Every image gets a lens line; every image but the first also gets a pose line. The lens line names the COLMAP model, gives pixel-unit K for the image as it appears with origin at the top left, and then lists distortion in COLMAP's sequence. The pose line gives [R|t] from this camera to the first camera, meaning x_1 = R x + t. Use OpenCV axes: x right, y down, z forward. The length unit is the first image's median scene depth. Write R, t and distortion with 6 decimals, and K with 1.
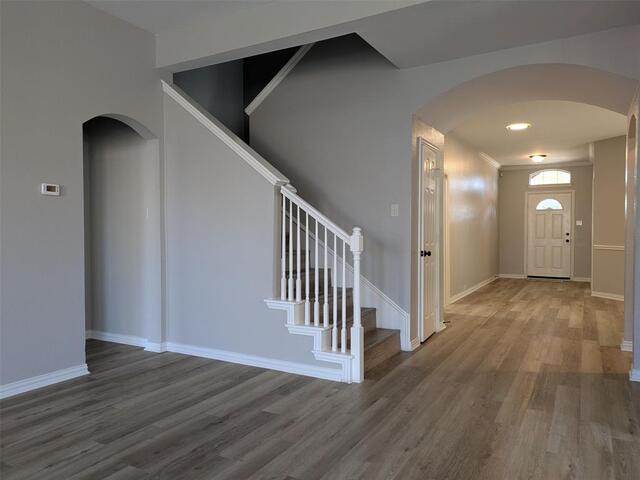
lens RADIAL K [[469.8, 0, 318.1], [0, 469.8, 239.5], [0, 0, 1]] dist [0.075245, 0.002077]
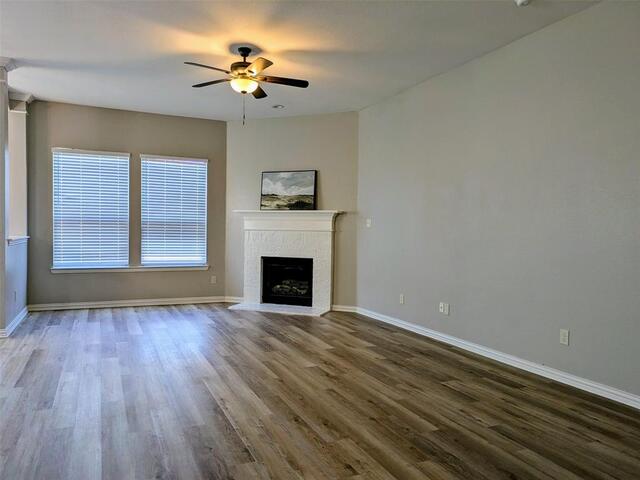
lens RADIAL K [[469.8, 0, 320.5], [0, 469.8, 238.6], [0, 0, 1]] dist [0.075245, 0.002077]
pose [[-0.566823, 0.007680, -0.823804, 0.740390], [-0.027997, 0.999199, 0.028578, -0.056893], [0.823364, 0.039263, -0.566154, 1.286958]]
